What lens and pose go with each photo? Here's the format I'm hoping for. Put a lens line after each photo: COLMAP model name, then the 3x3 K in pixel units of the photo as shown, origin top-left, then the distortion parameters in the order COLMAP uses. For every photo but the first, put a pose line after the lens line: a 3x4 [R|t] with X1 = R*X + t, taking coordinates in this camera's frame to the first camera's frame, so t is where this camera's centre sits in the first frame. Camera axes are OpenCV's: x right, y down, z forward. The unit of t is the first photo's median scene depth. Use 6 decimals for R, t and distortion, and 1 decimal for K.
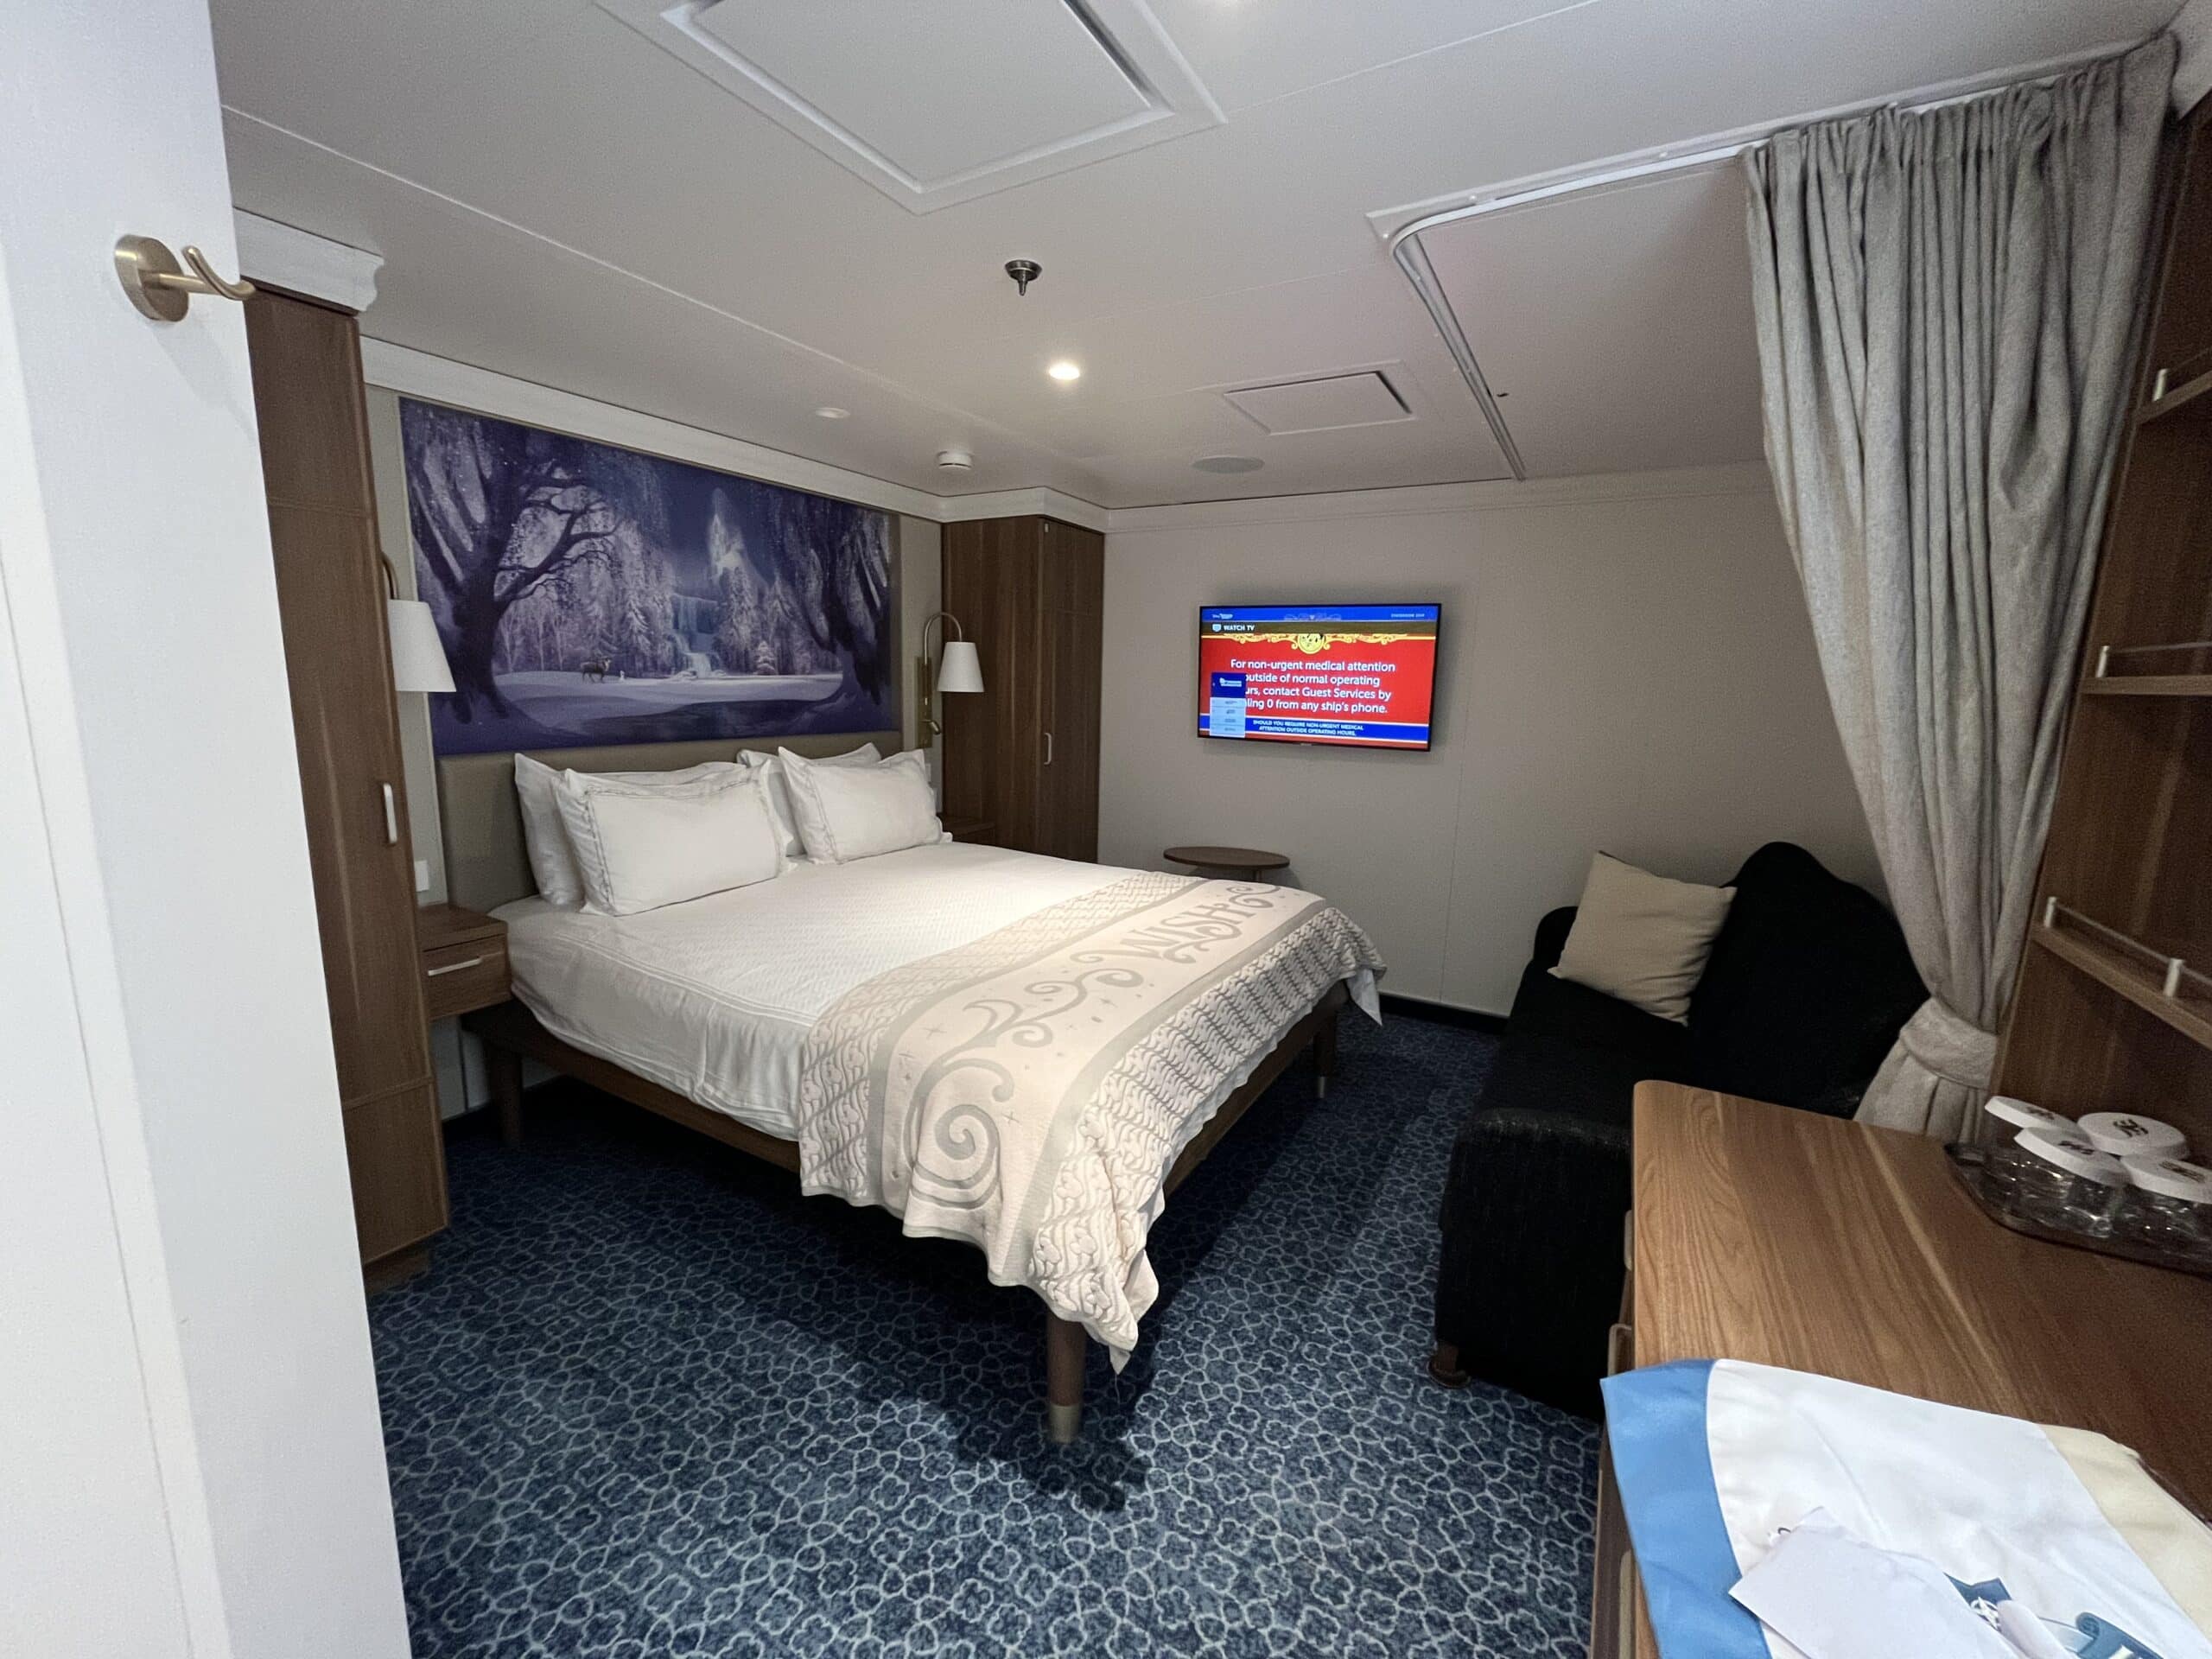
lens RADIAL K [[893.7, 0, 1099.7], [0, 893.7, 832.2], [0, 0, 1]] dist [0.002451, -0.001392]
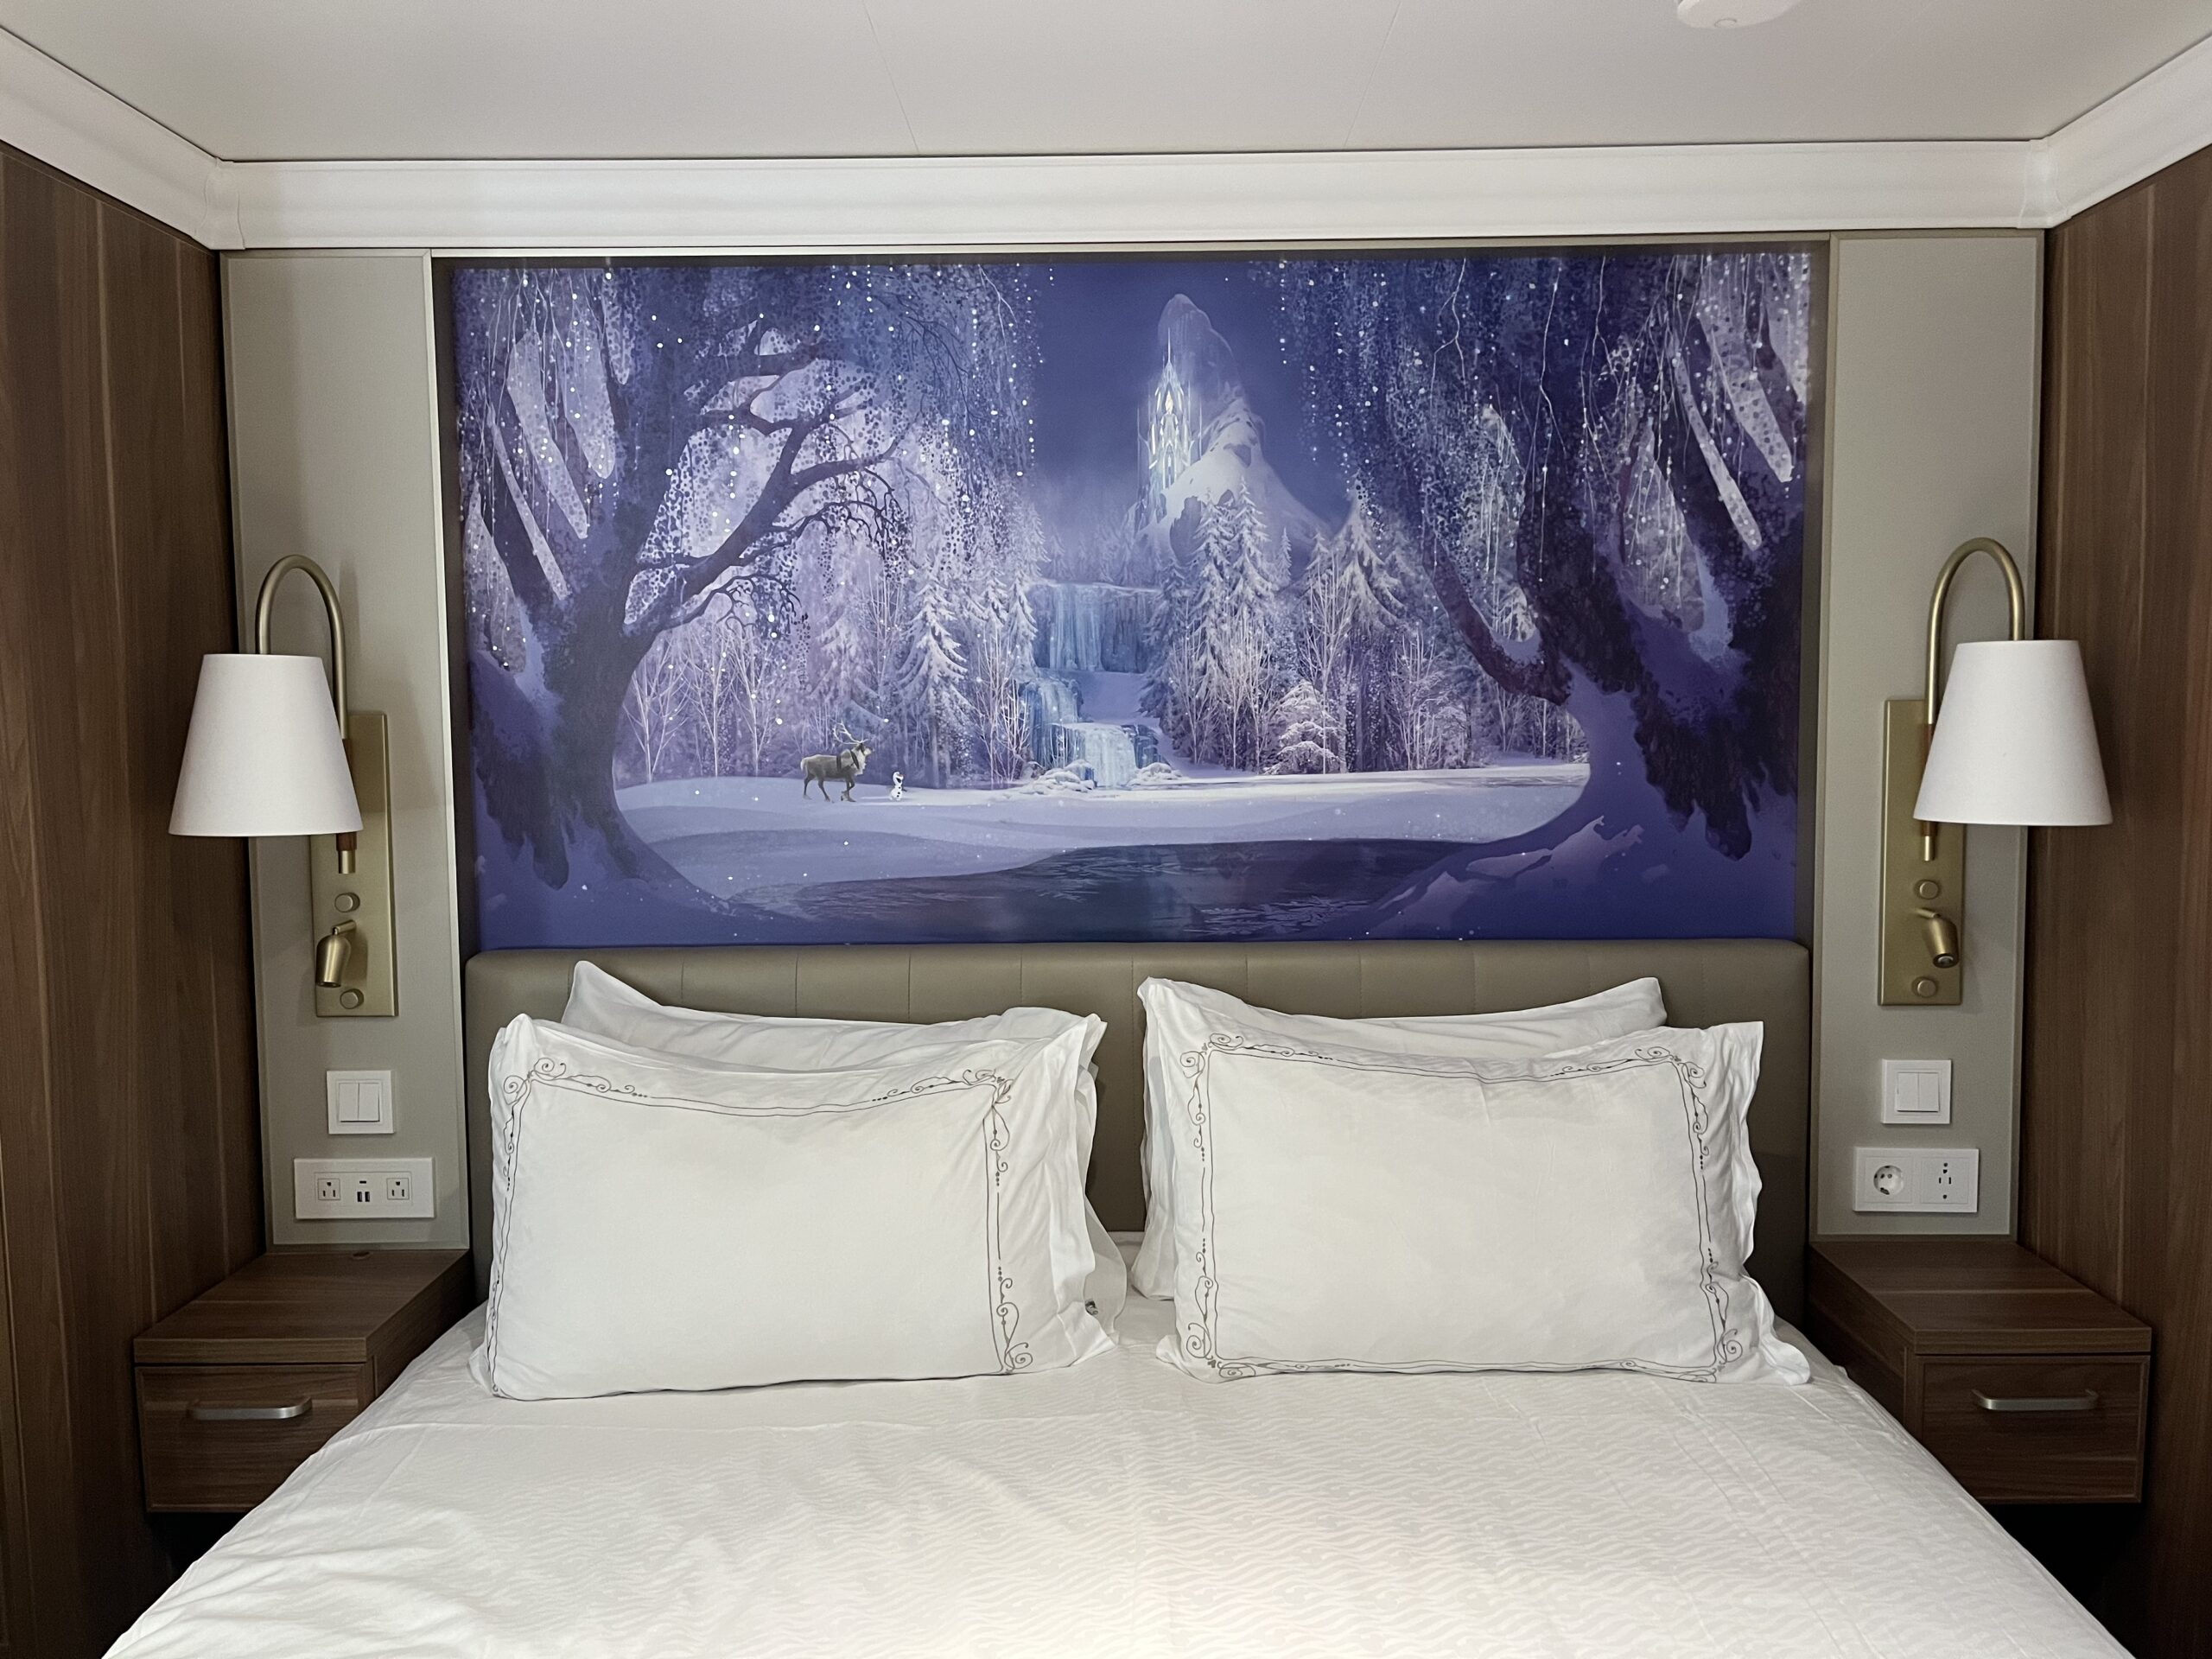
lens RADIAL K [[1779.8, 0, 1107.8], [0, 1779.8, 822.6], [0, 0, 1]] dist [0.051366, -0.003630]
pose [[0.502898, 0.042278, -0.863311, 0.240445], [-0.127378, 0.991523, -0.025644, -0.145148], [0.854908, 0.122863, 0.504020, 0.650131]]
